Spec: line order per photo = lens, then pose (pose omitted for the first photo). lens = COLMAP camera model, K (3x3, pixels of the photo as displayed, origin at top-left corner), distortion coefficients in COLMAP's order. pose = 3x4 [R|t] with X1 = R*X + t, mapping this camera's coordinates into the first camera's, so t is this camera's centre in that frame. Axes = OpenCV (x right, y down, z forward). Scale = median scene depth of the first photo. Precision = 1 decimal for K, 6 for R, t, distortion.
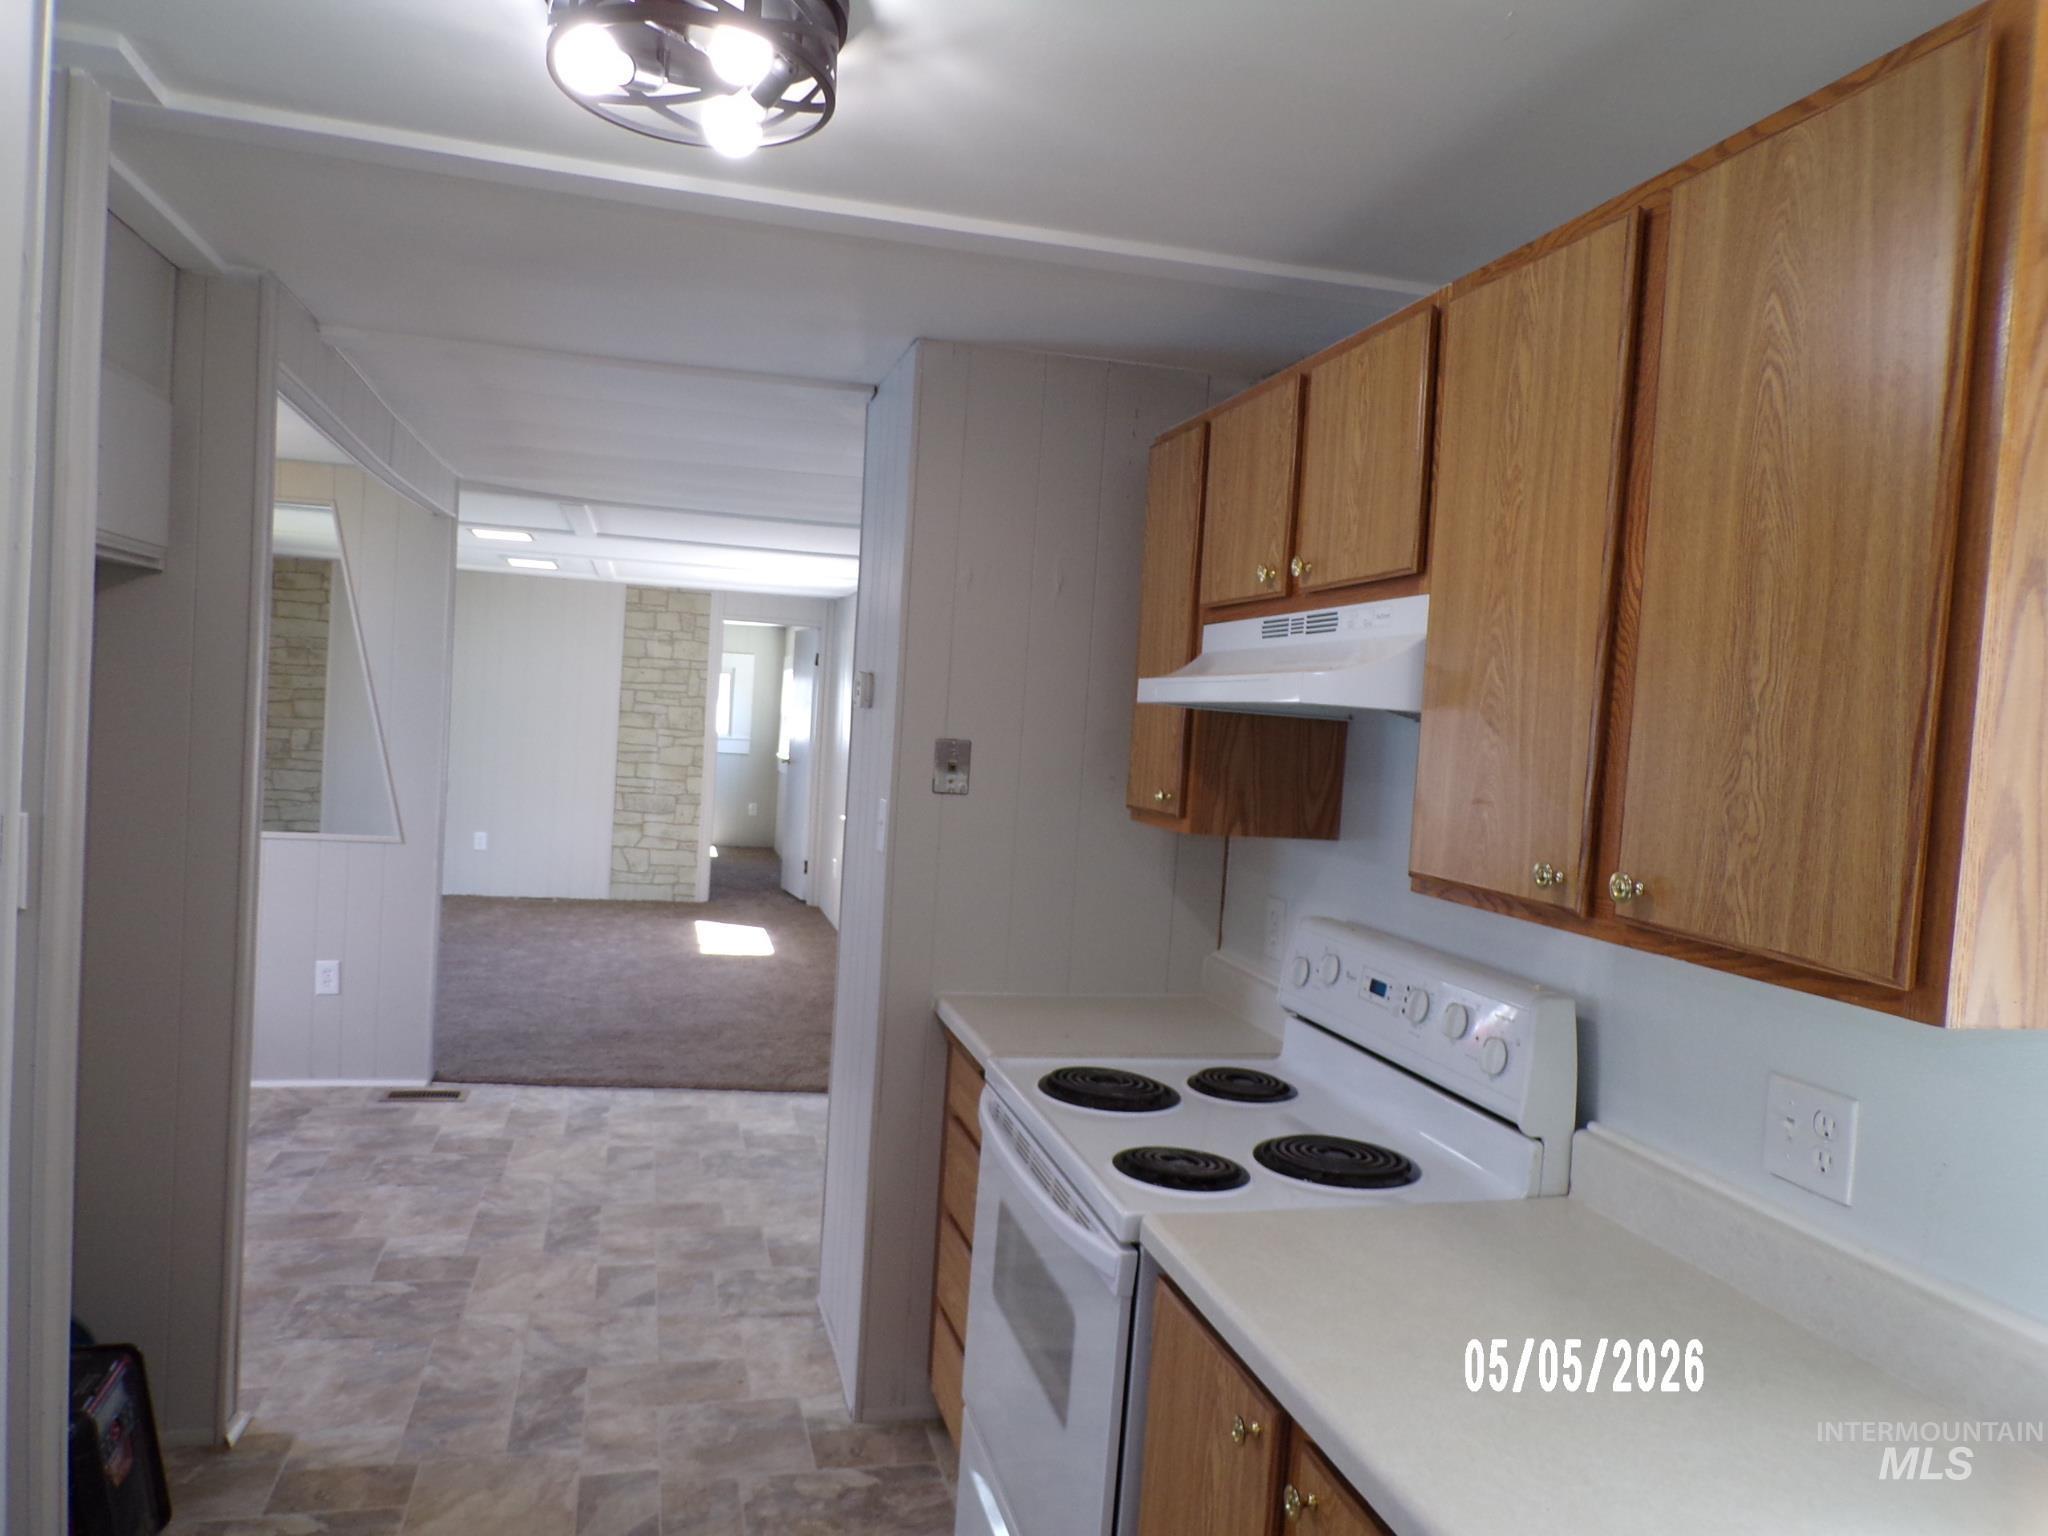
lens RADIAL K [[1373.9, 0, 1024.0], [0, 1373.9, 768.0], [0, 0, 1]] dist [-0.027511, 0.005003]
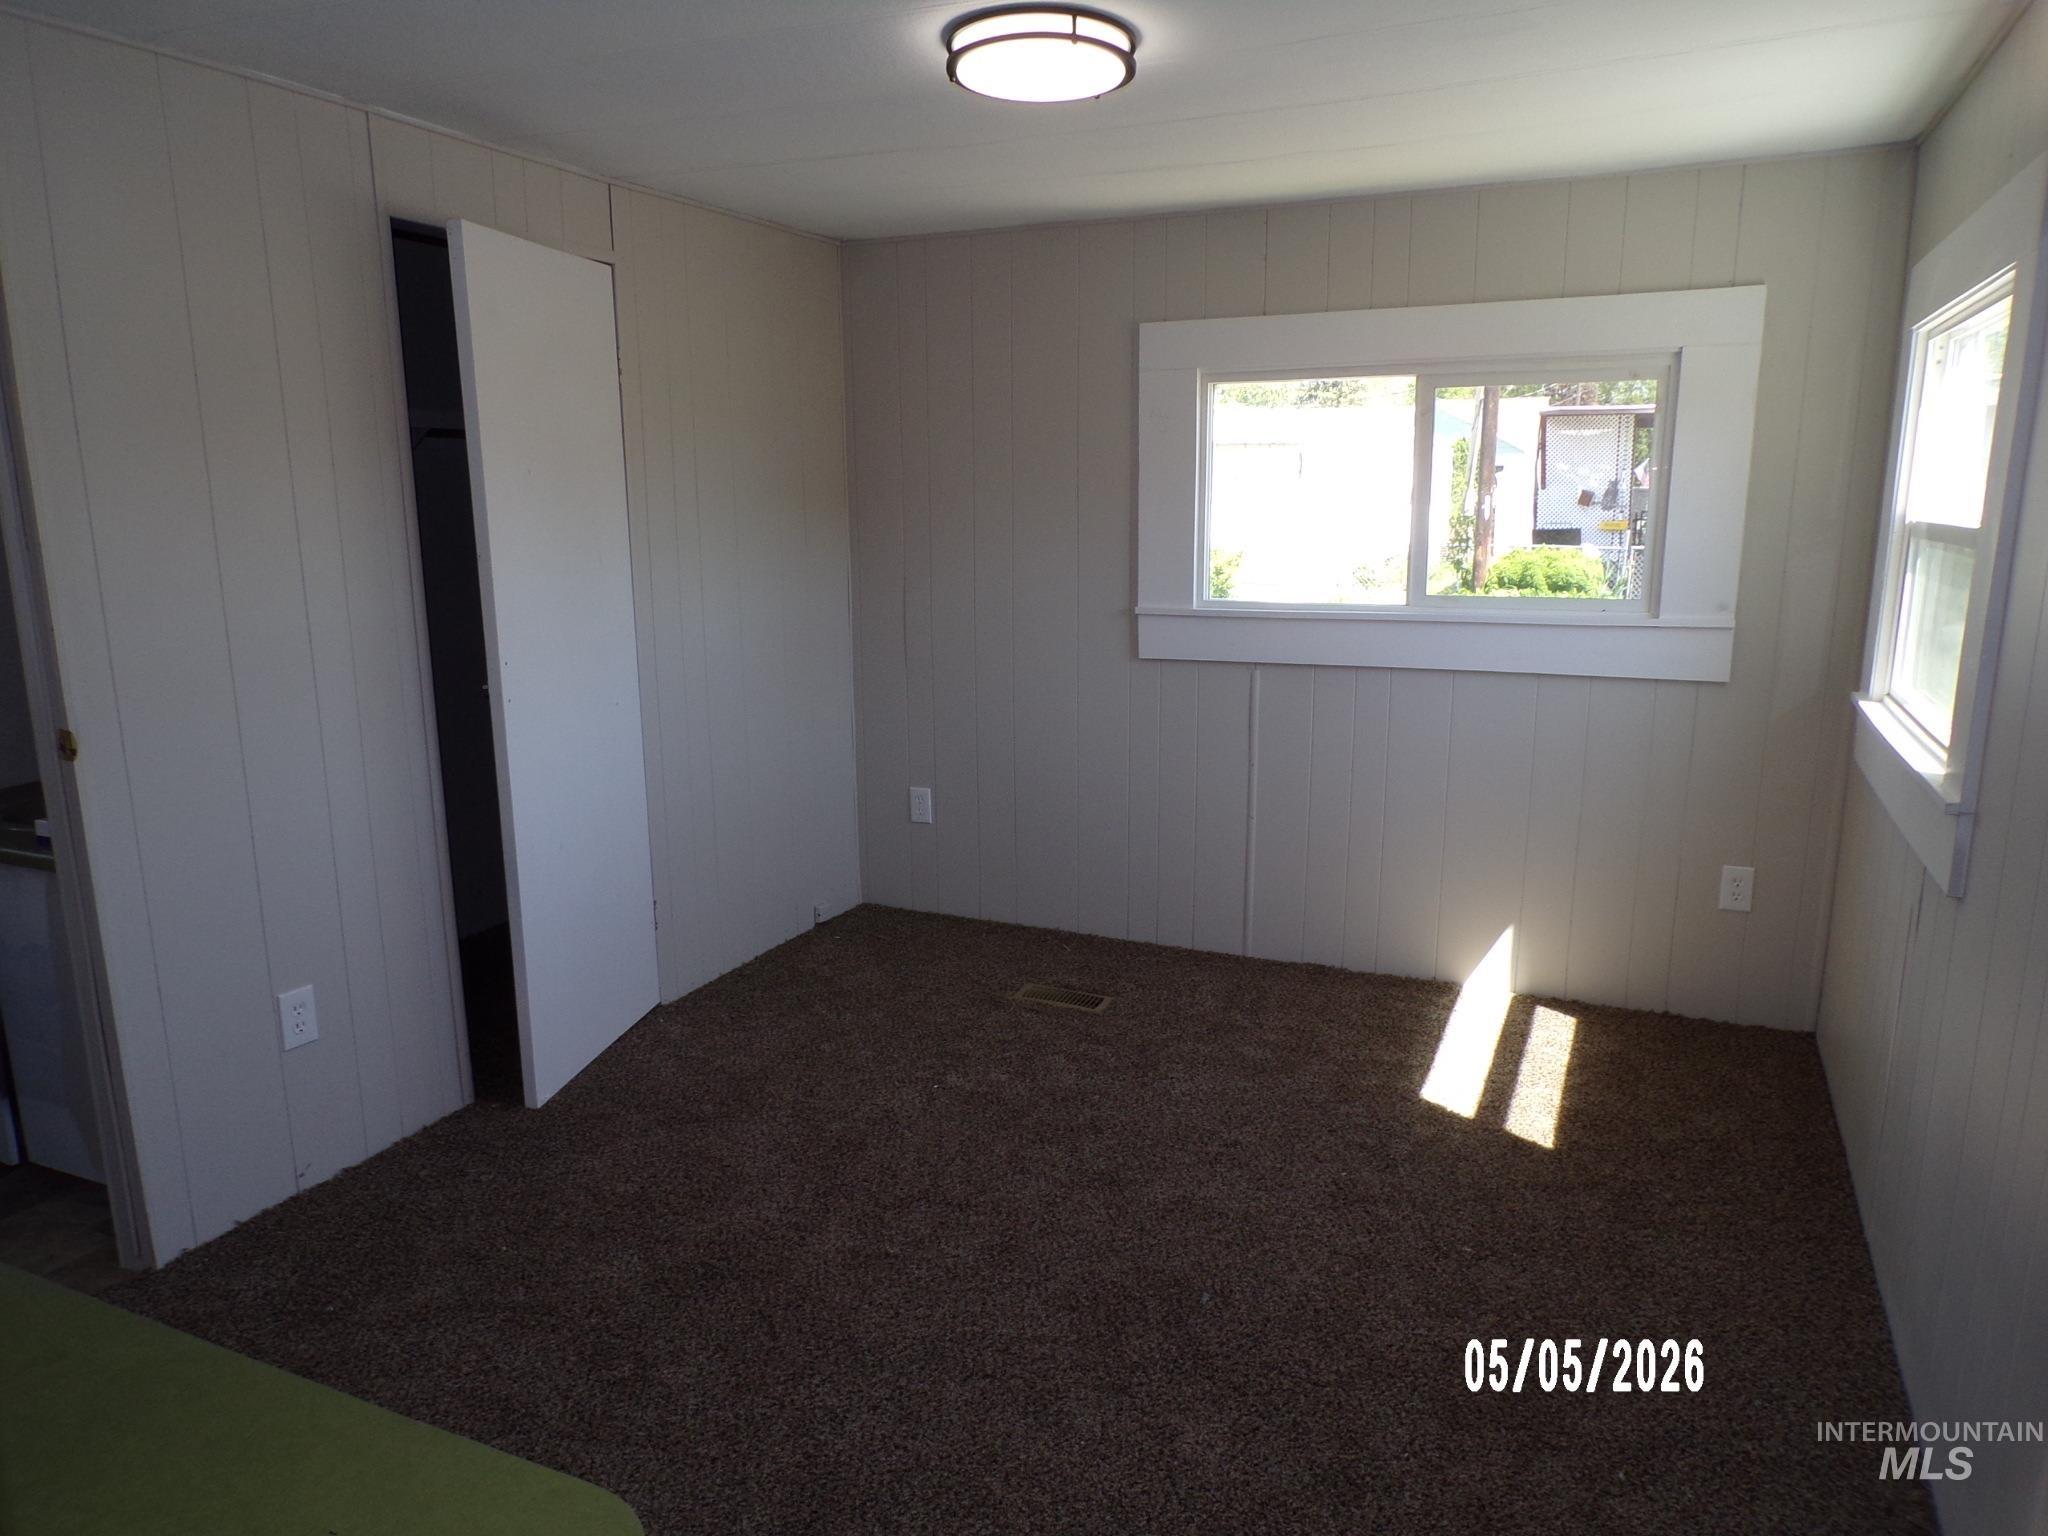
lens RADIAL K [[1388.5, 0, 1013.7], [0, 1388.5, 773.0], [0, 0, 1]] dist [-0.027265, 0.024674]
pose [[0.768591, 0.062672, -0.636663, -0.384000], [0.032314, 0.990116, 0.136476, -0.093274], [0.638924, -0.125467, 0.758969, 1.993276]]
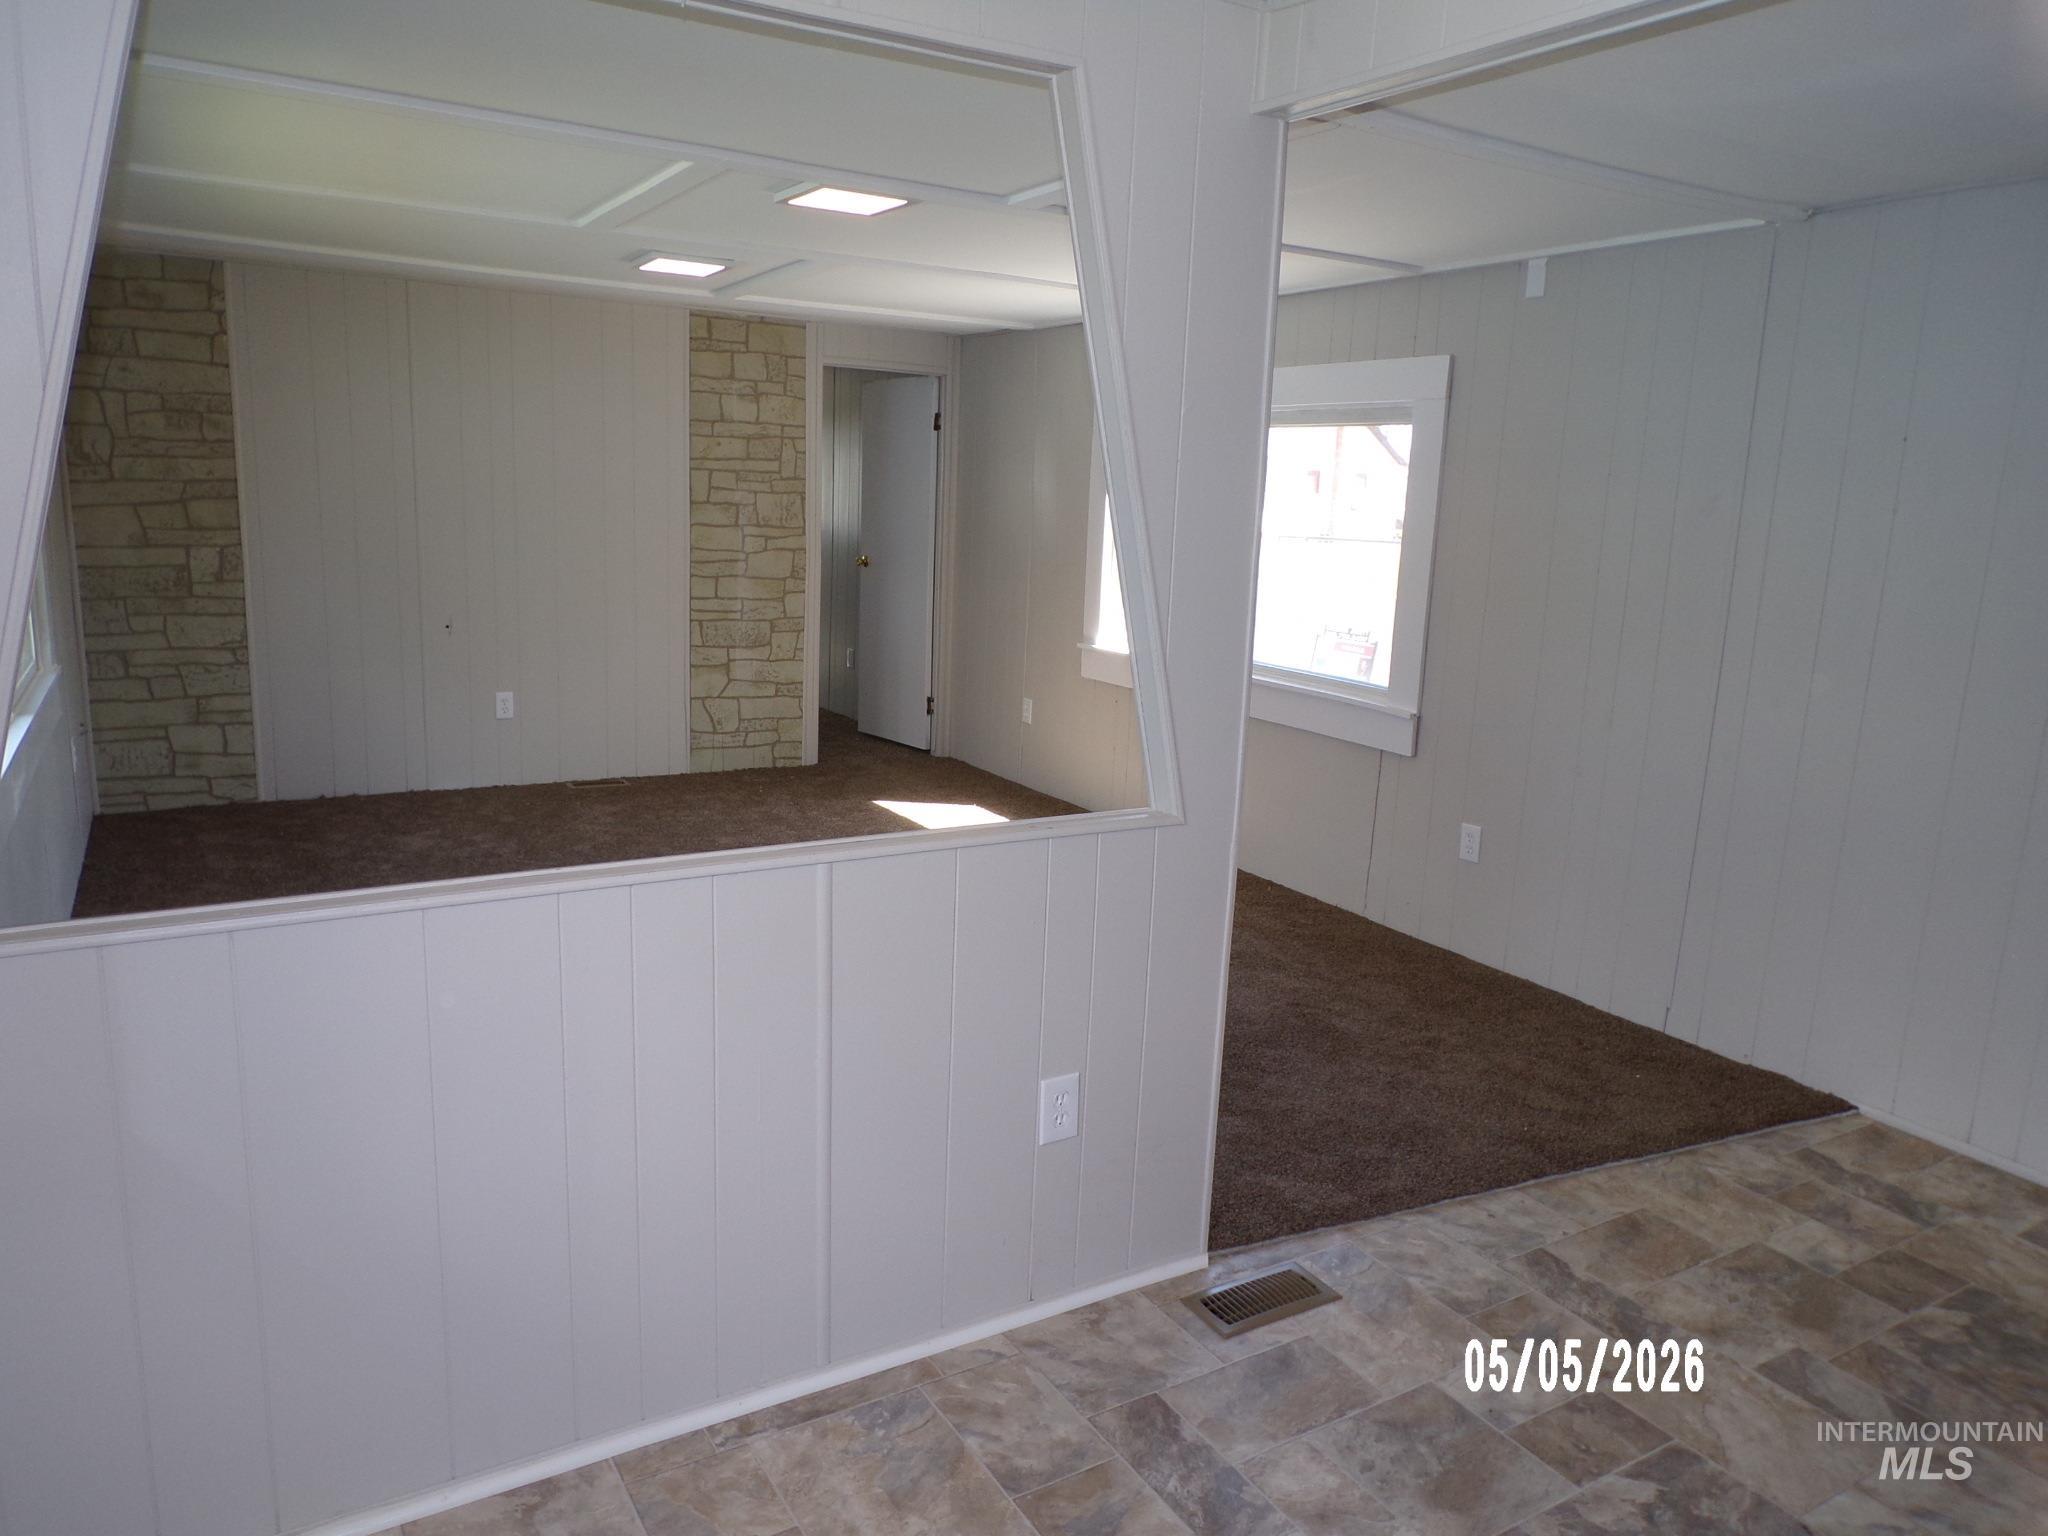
lens RADIAL K [[1374.2, 0, 1024.0], [0, 1374.2, 768.0], [0, 0, 1]] dist [-0.009848, 0.000326]
pose [[0.960447, -0.077626, 0.267423, -0.645309], [0.029777, 0.983483, 0.178535, -0.055462], [-0.276865, -0.163511, 0.946895, 0.555224]]
